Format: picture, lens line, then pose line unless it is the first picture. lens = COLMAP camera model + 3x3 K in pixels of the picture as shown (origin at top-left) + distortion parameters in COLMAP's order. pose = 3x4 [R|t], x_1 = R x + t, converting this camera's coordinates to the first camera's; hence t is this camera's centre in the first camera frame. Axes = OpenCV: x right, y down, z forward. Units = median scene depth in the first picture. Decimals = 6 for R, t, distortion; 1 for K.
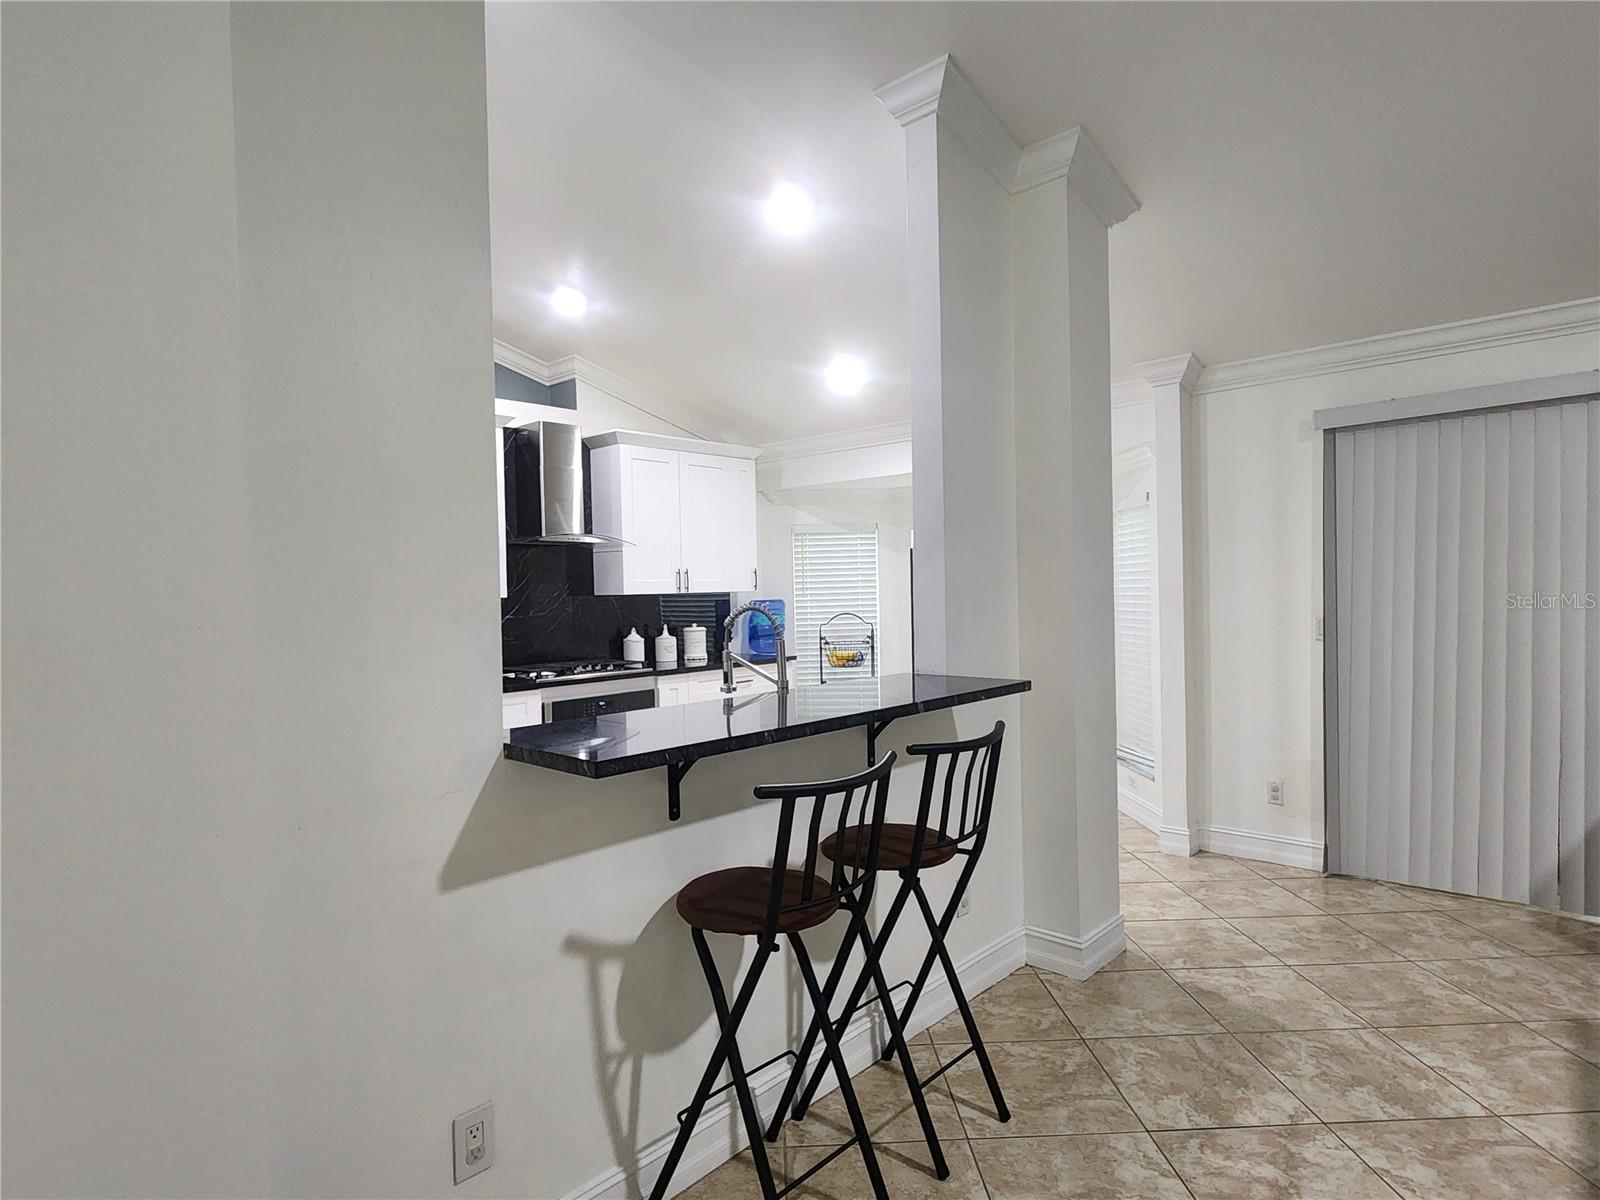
lens RADIAL K [[891.2, 0, 805.3], [0, 891.2, 598.7], [0, 0, 1]] dist [-0.000671, 0.000513]
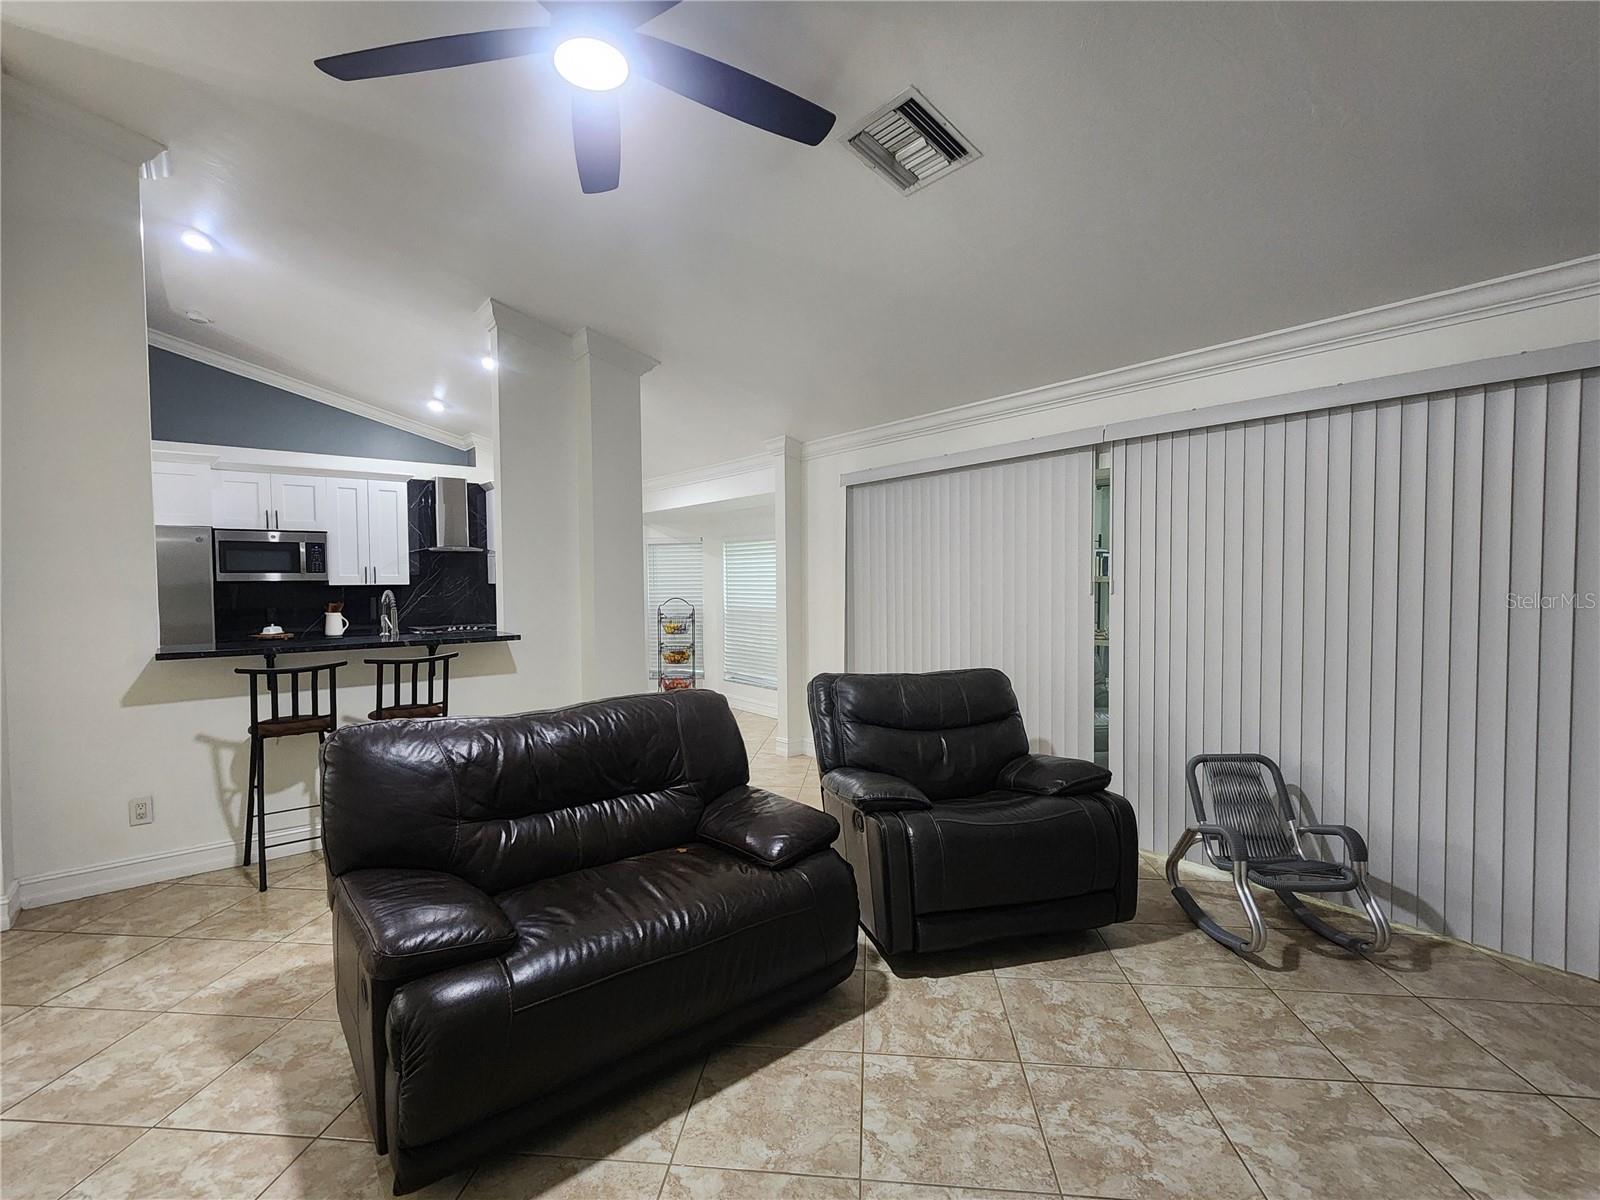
lens RADIAL K [[732.9, 0, 806.4], [0, 732.9, 604.2], [0, 0, 1]] dist [-0.011782, 0.007637]
pose [[0.989730, 0.020135, -0.141521, 0.638936], [-0.016478, 0.999500, 0.026970, -0.014455], [0.141993, -0.024361, 0.989568, -0.263114]]
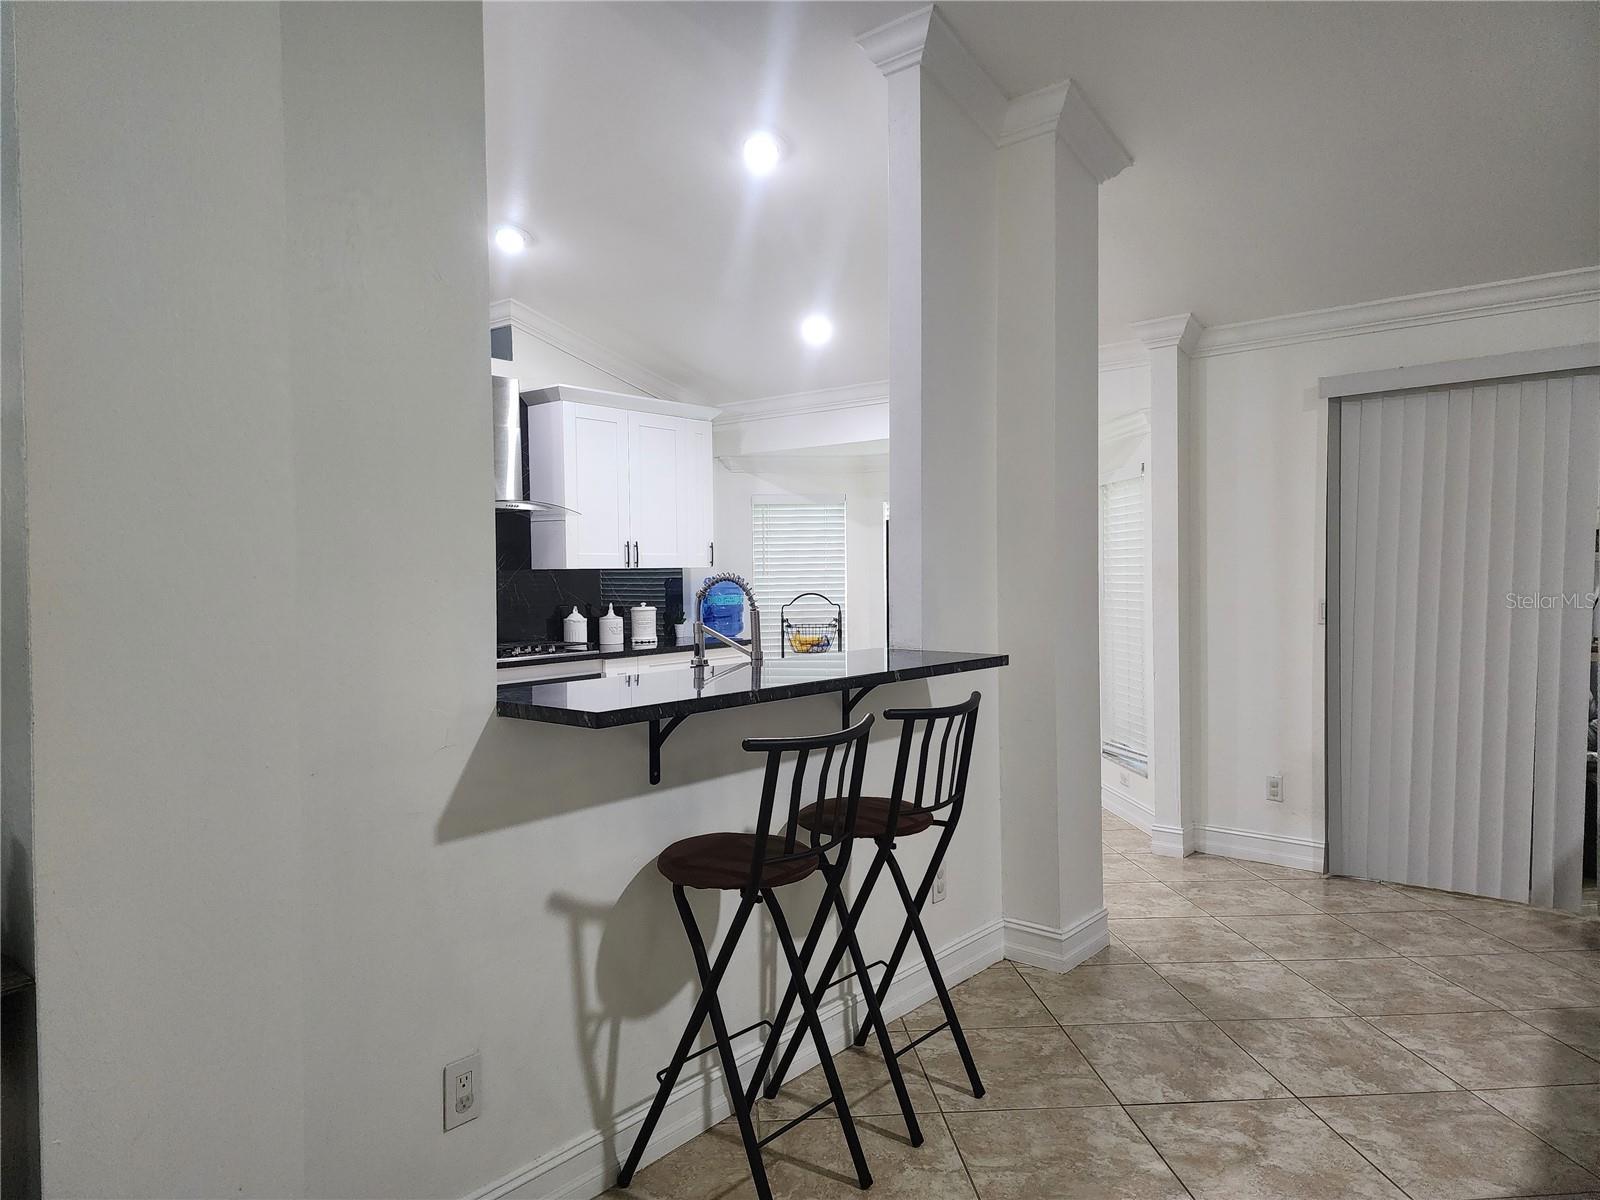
lens RADIAL K [[1063.7, 0, 801.3], [0, 1063.7, 578.9], [0, 0, 1]] dist [0.072202, -0.063503]
pose [[0.999028, 0.010119, 0.042900, -0.015980], [-0.009992, 0.999945, -0.003152, 0.007948], [-0.042929, 0.002720, 0.999074, -0.098084]]
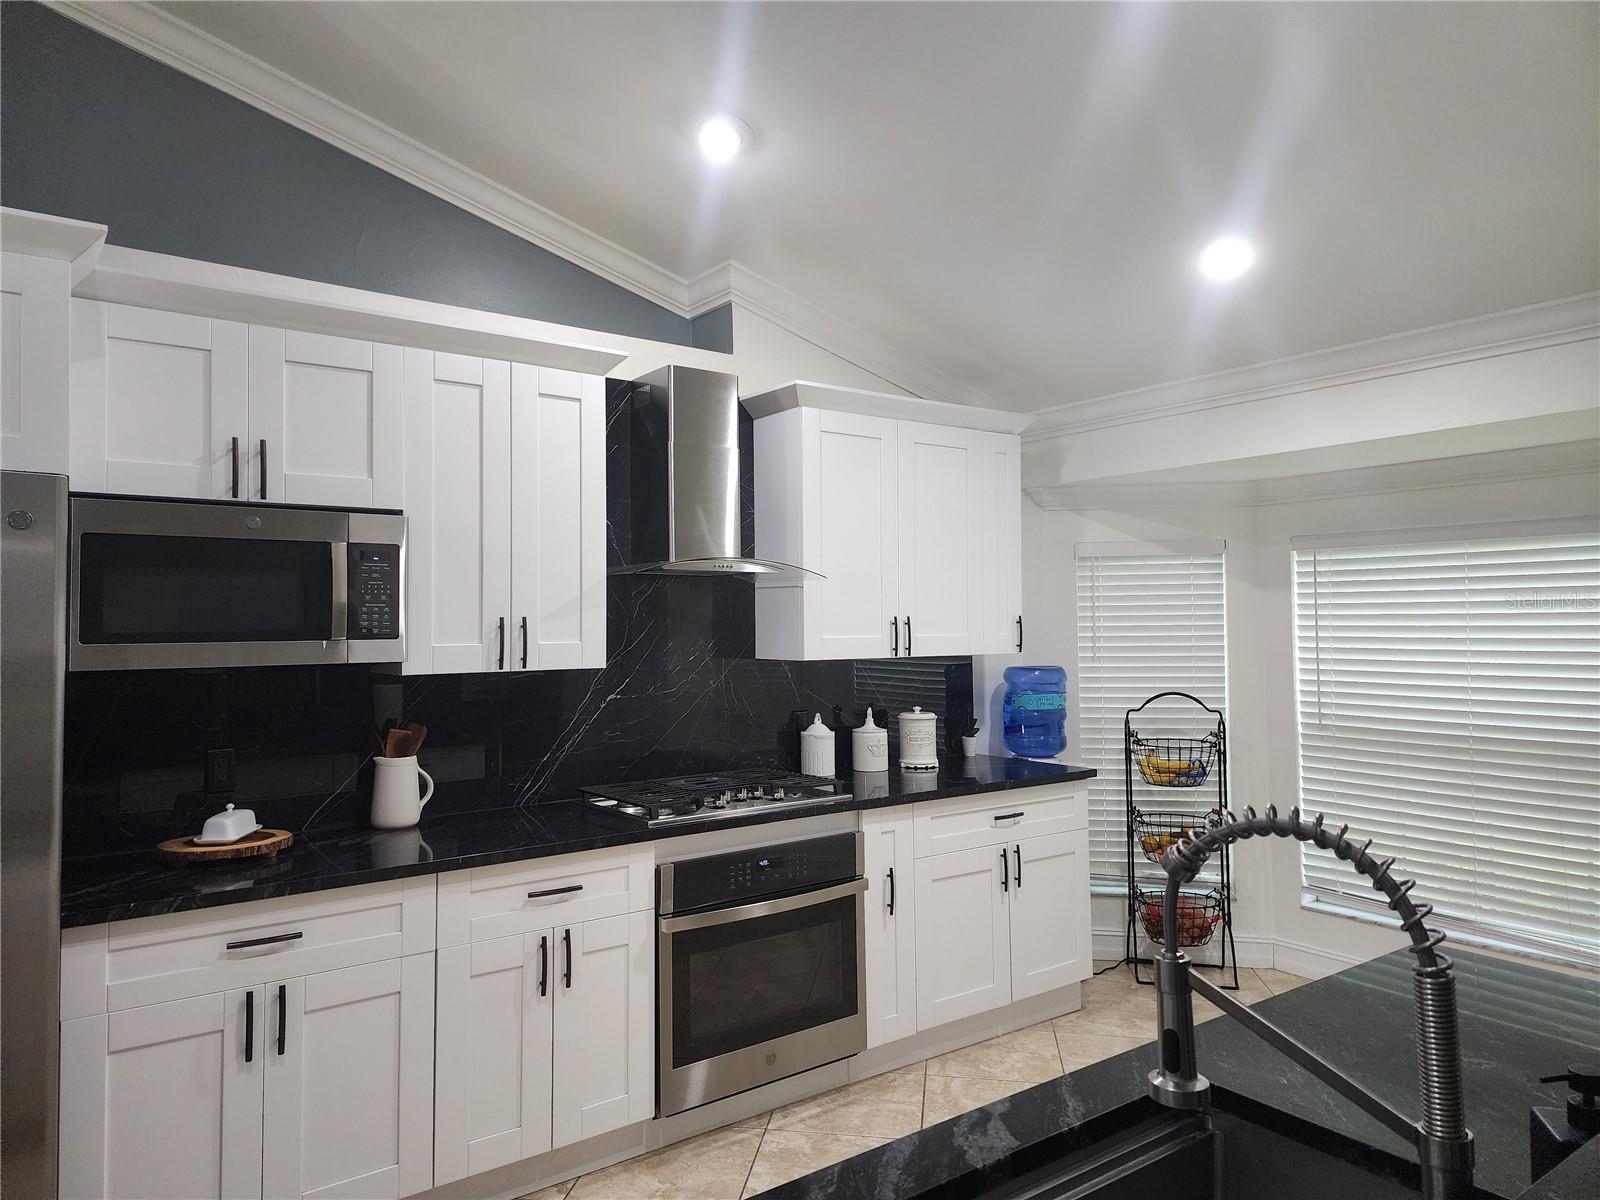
lens RADIAL K [[1063.7, 0, 797.2], [0, 1063.7, 576.1], [0, 0, 1]] dist [0.072202, -0.063503]
pose [[0.980276, 0.007608, -0.197488, -0.084744], [-0.017521, 0.998670, -0.048495, -0.031733], [0.196856, 0.050999, 0.979105, 0.376565]]
